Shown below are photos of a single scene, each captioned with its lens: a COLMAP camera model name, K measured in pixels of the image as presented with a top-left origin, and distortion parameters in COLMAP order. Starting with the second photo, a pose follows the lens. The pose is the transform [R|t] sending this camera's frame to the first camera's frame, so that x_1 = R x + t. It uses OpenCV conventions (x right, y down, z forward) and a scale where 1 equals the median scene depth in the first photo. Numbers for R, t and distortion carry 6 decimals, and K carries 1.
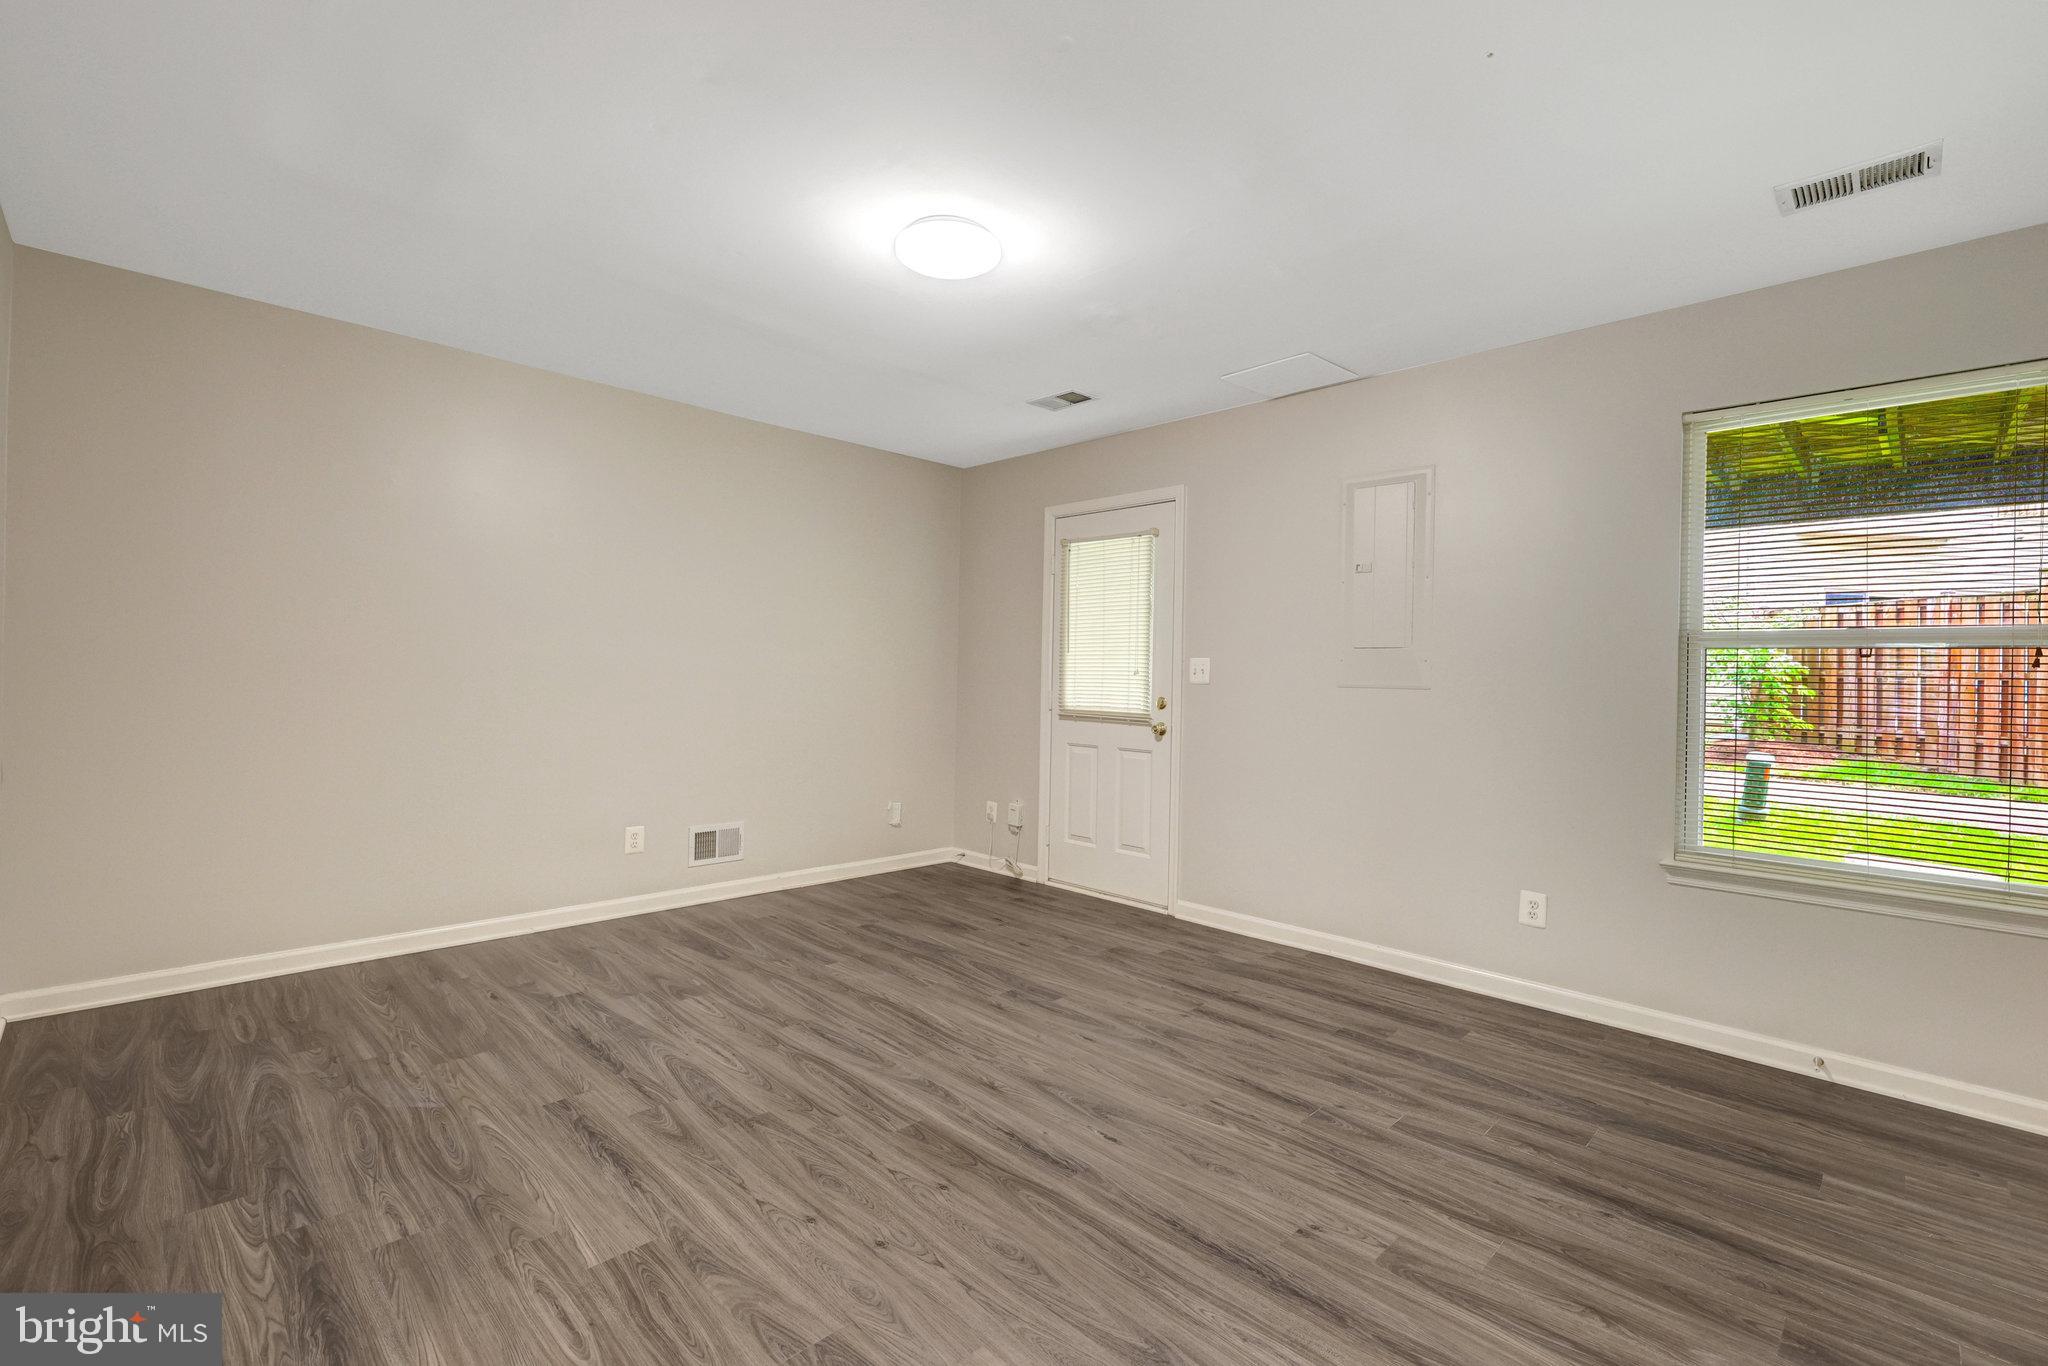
lens RADIAL K [[876.6, 0, 1005.7], [0, 876.6, 673.4], [0, 0, 1]] dist [-0.006270, 0.003701]
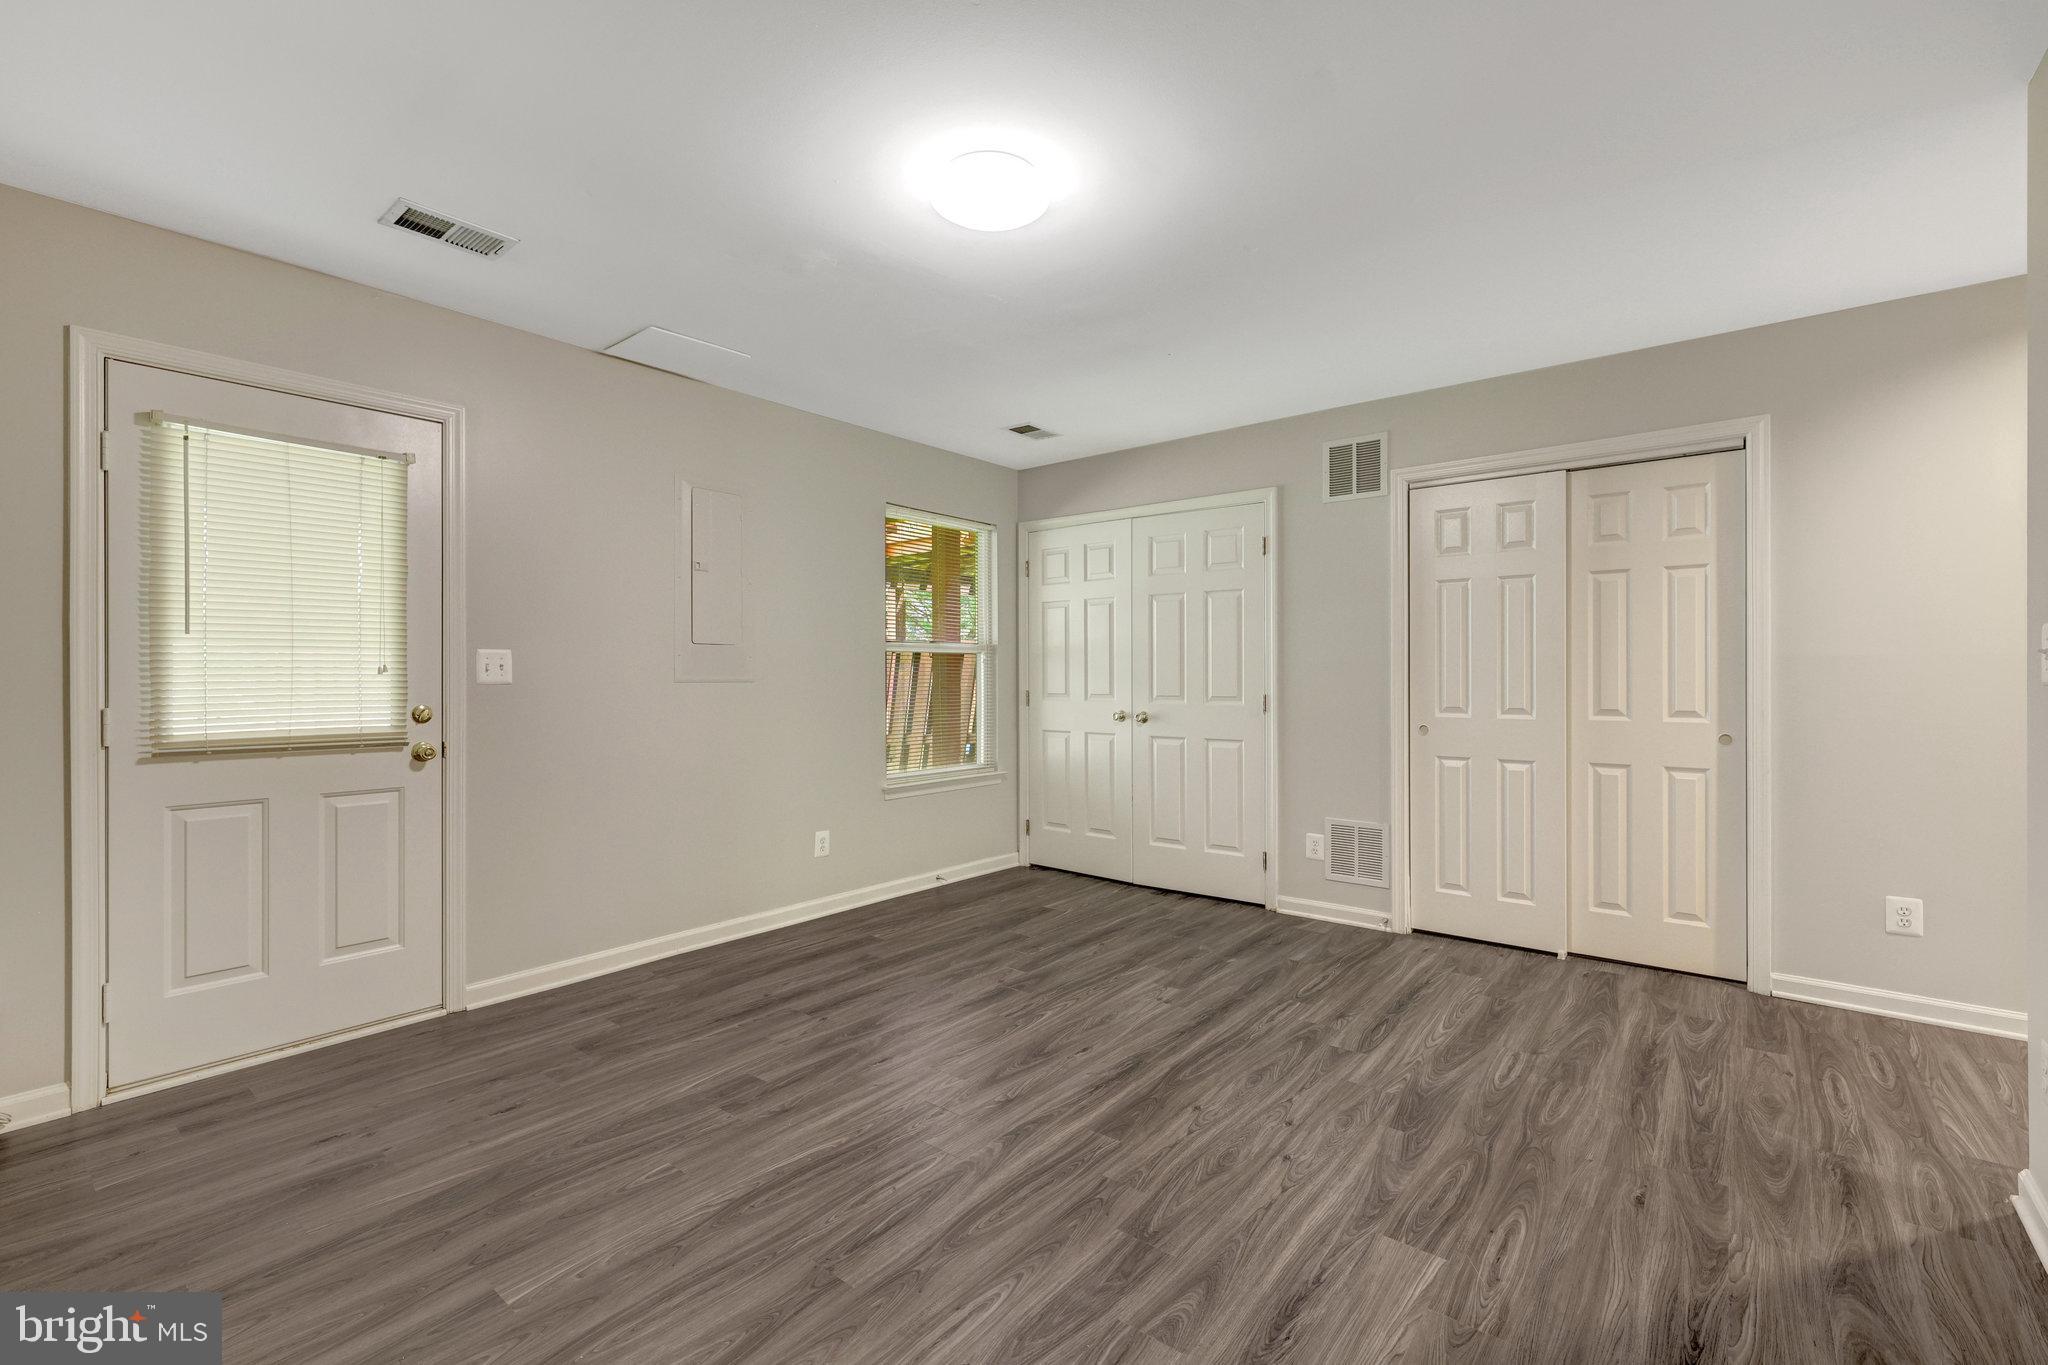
lens RADIAL K [[876.6, 0, 1026.2], [0, 876.6, 672.8], [0, 0, 1]] dist [-0.006270, 0.003701]
pose [[-0.098354, -0.020122, 0.994948, -0.906651], [0.001326, 0.999792, 0.020351, -0.018696], [-0.995151, 0.003321, -0.098306, 1.004694]]
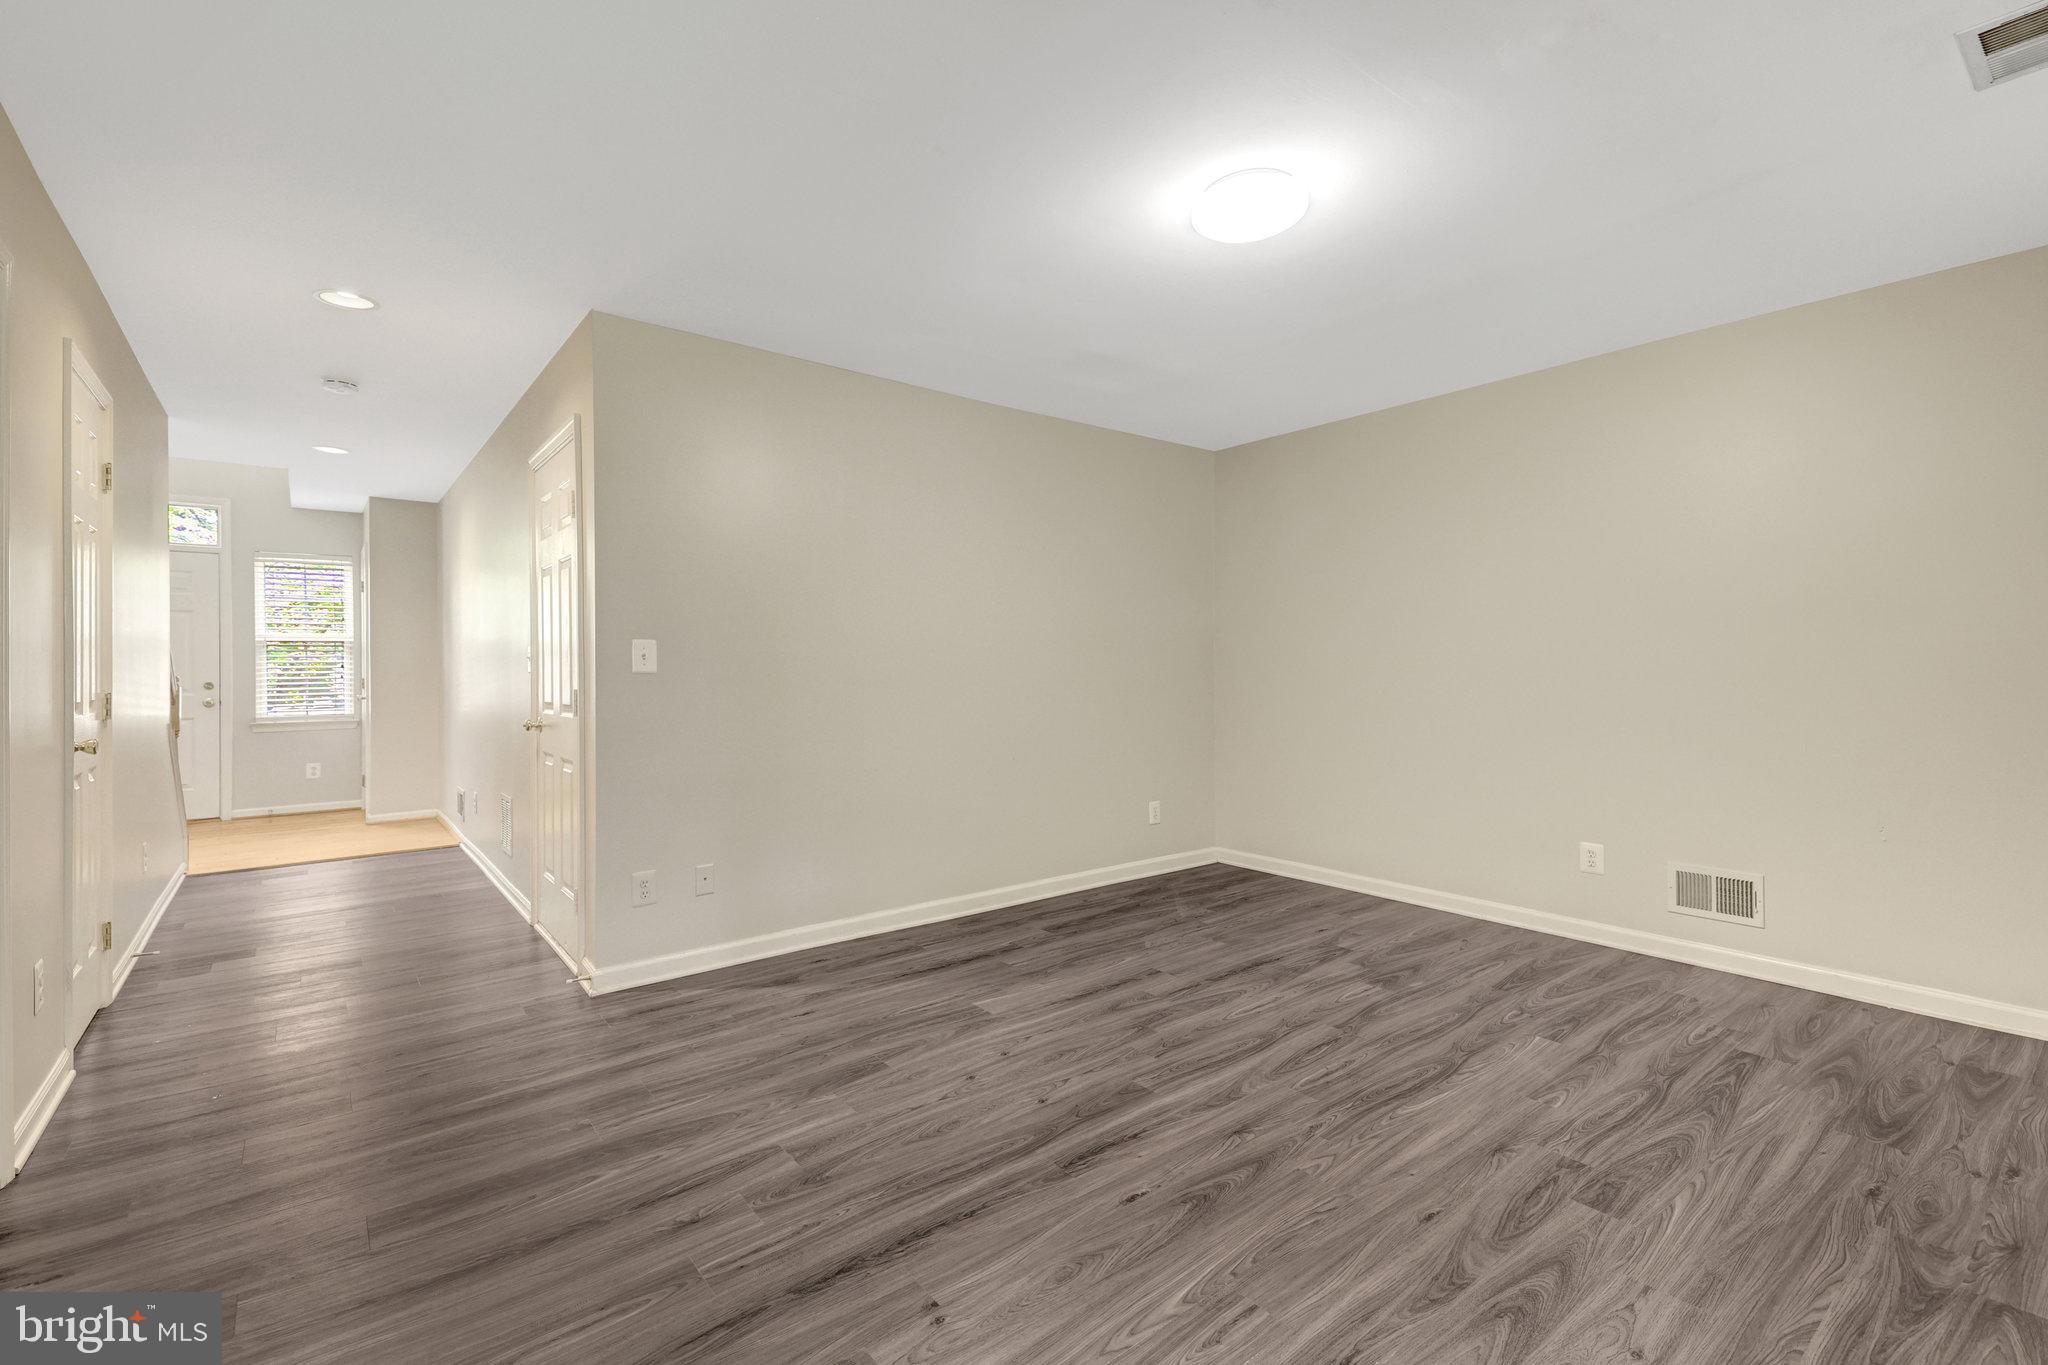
lens RADIAL K [[915.9, 0, 1044.4], [0, 915.9, 675.4], [0, 0, 1]] dist [0.002436, -0.000803]
pose [[-0.097120, -0.012295, -0.995197, 0.857681], [0.001948, 0.999919, -0.012543, 0.026962], [0.995271, -0.003157, -0.097089, 0.839686]]
